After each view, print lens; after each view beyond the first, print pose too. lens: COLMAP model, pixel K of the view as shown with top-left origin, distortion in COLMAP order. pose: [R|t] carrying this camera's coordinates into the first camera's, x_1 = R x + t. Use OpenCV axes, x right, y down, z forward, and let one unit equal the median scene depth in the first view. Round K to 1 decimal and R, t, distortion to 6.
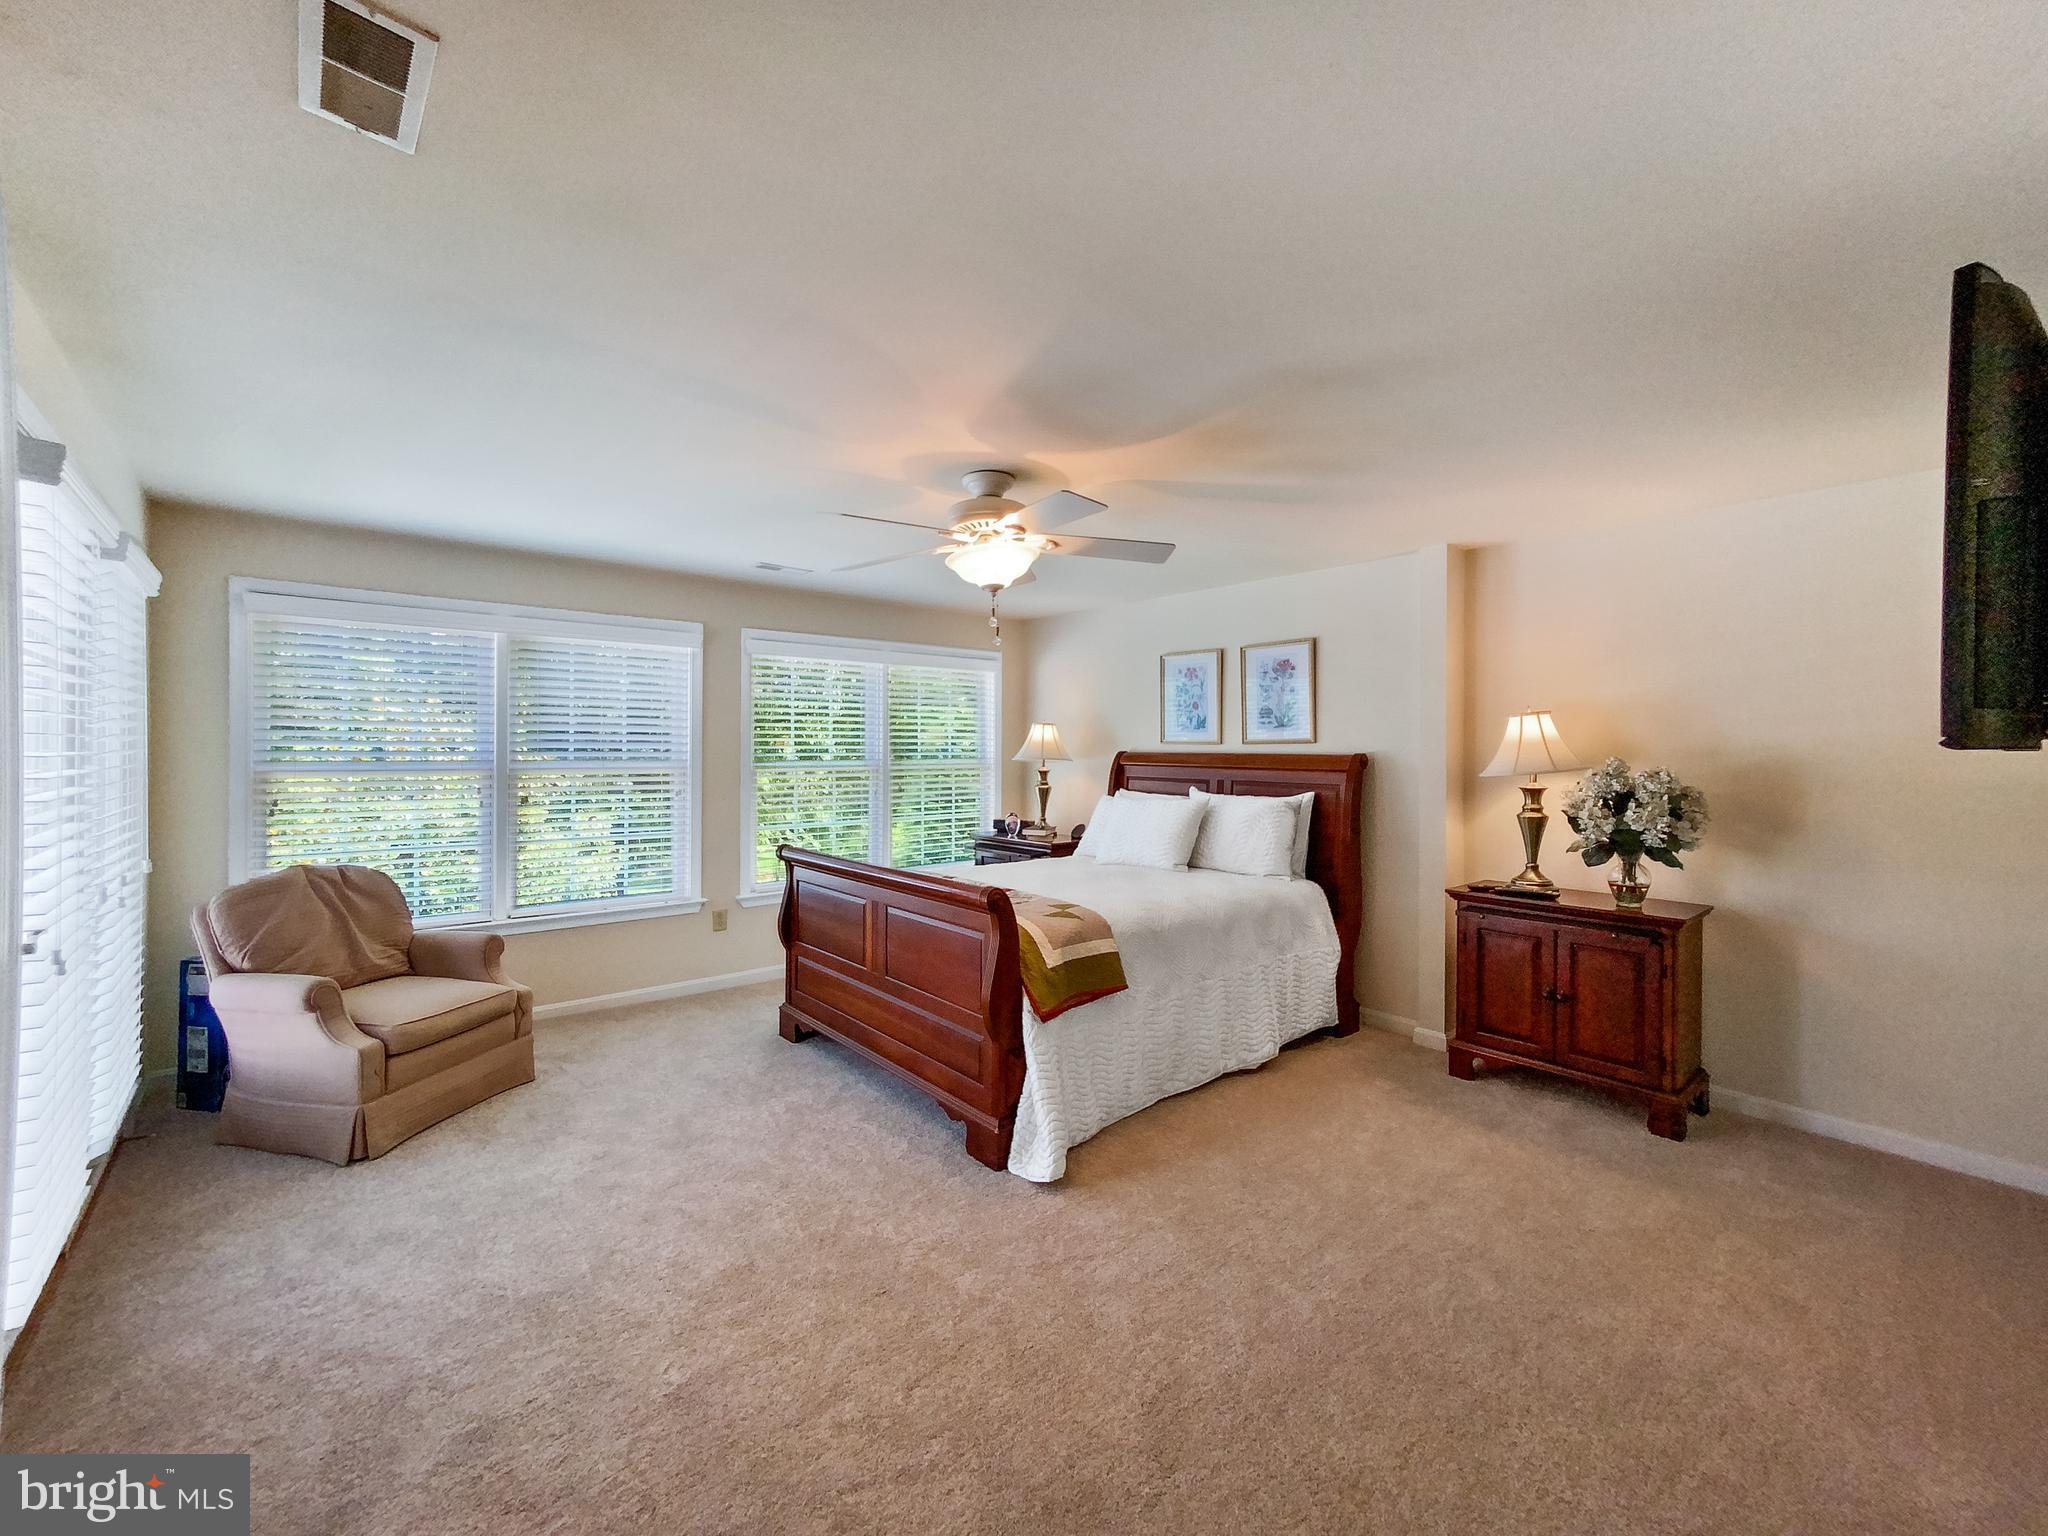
lens RADIAL K [[890.4, 0, 1024.0], [0, 890.4, 768.0], [0, 0, 1]] dist [-0.003449, -0.000103]
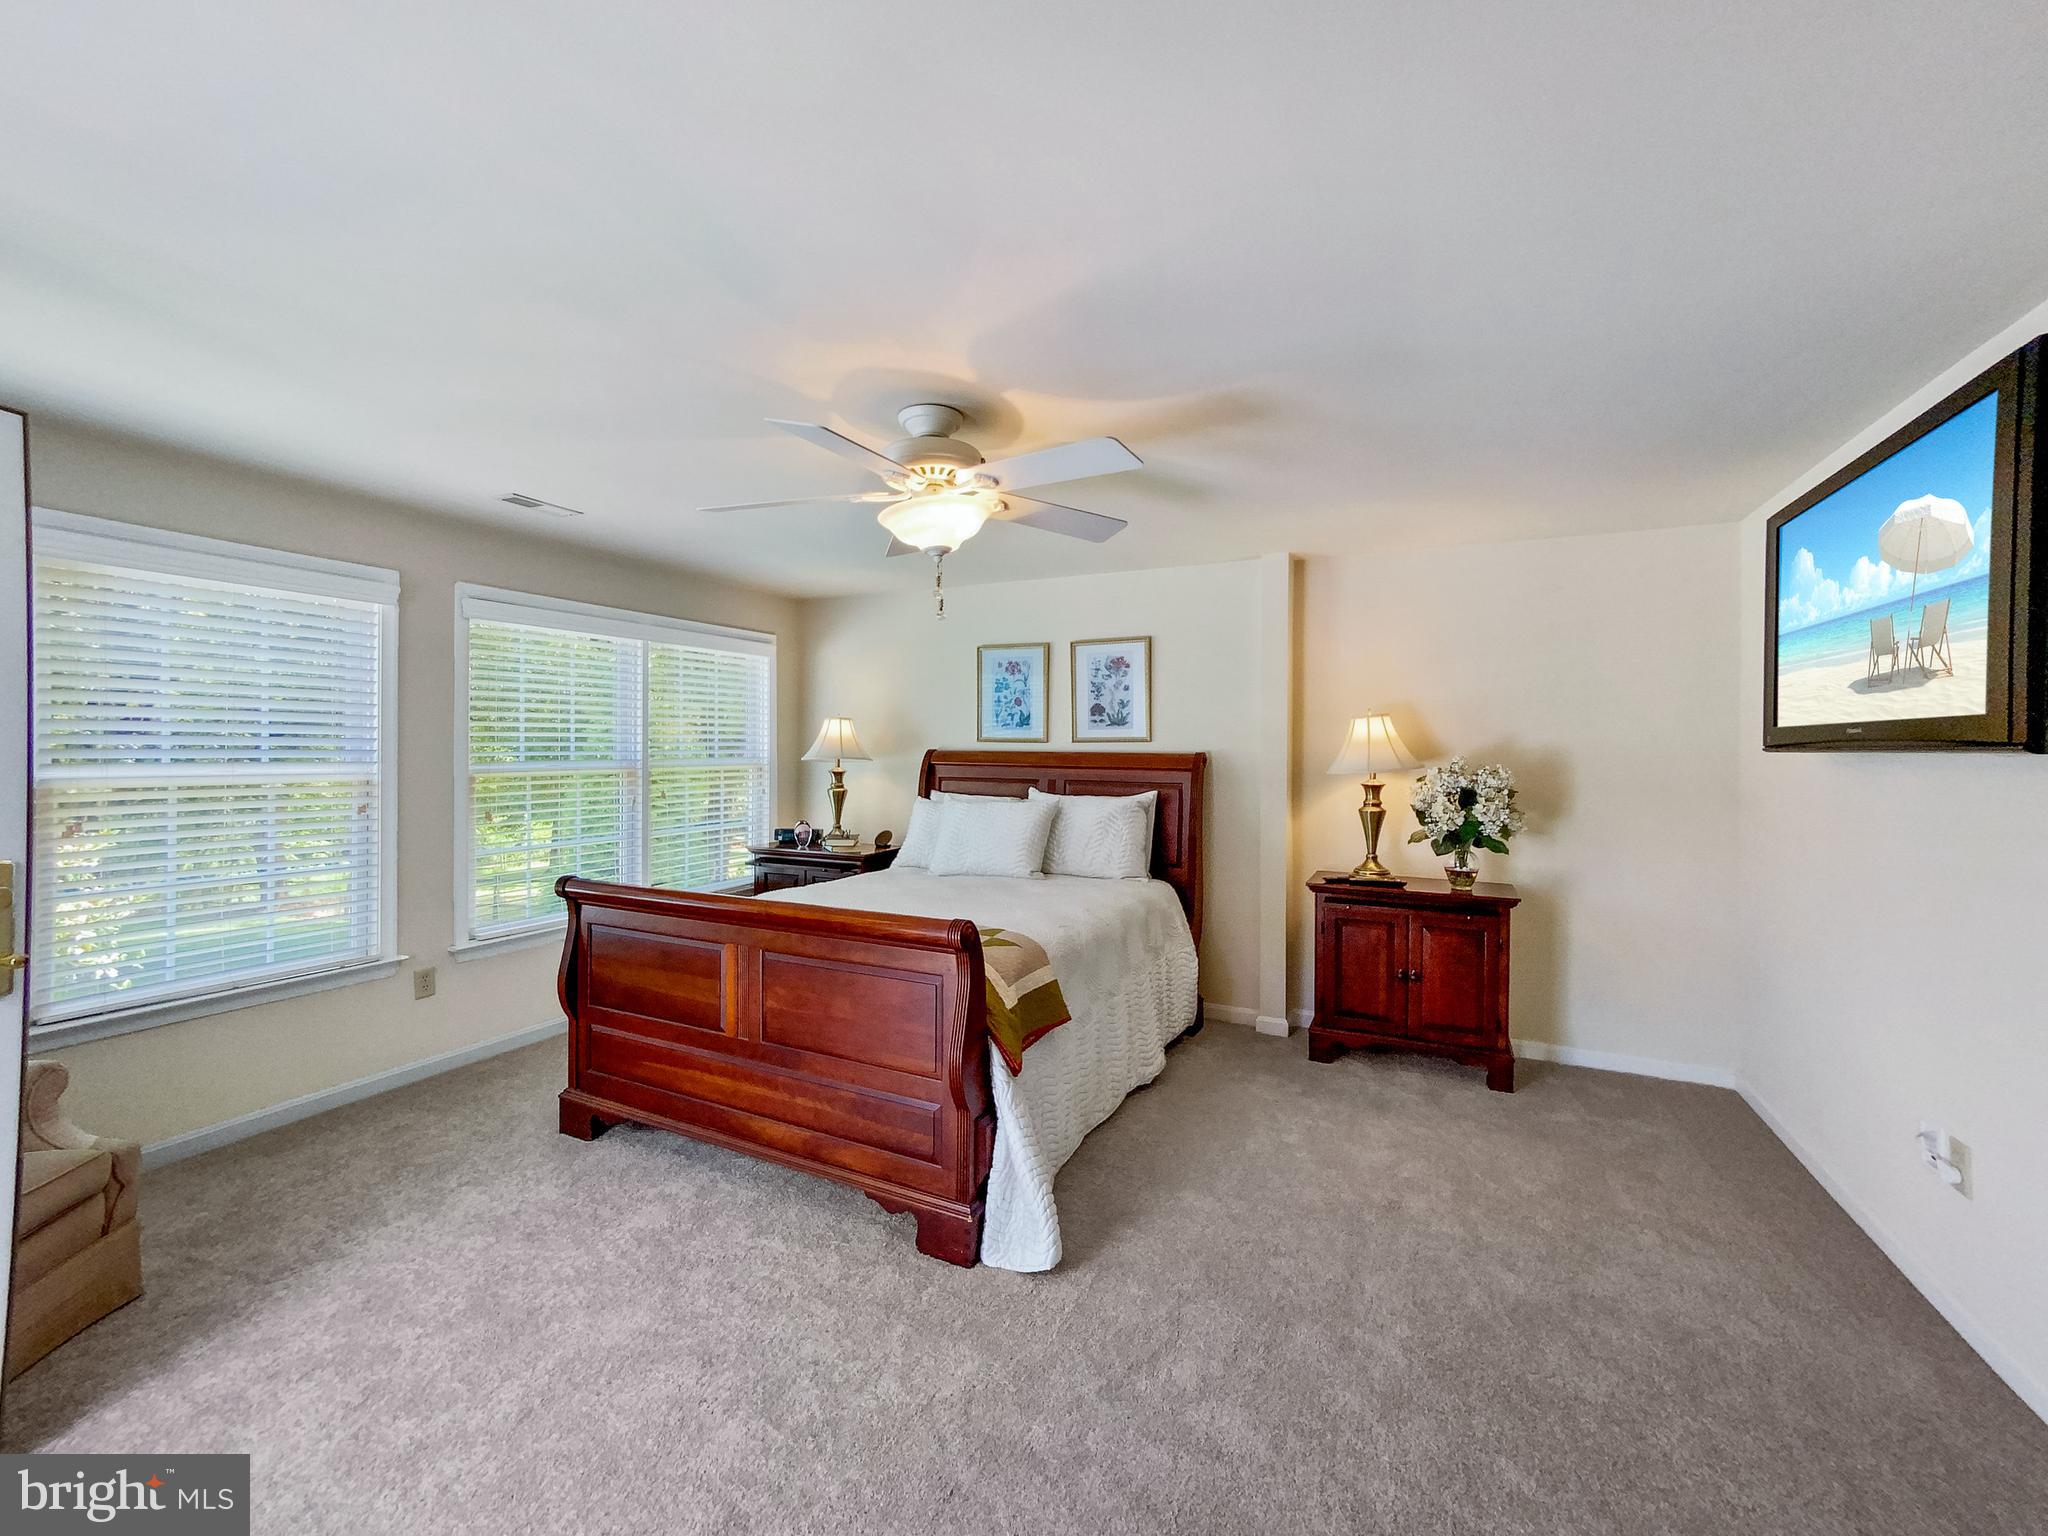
lens RADIAL K [[873.5, 0, 1024.0], [0, 873.5, 768.0], [0, 0, 1]] dist [-0.012468, 0.009234]
pose [[0.912787, -0.009041, 0.408337, -0.232419], [0.007064, 0.999955, 0.006349, -0.006936], [-0.408376, -0.002911, 0.912809, 0.191820]]
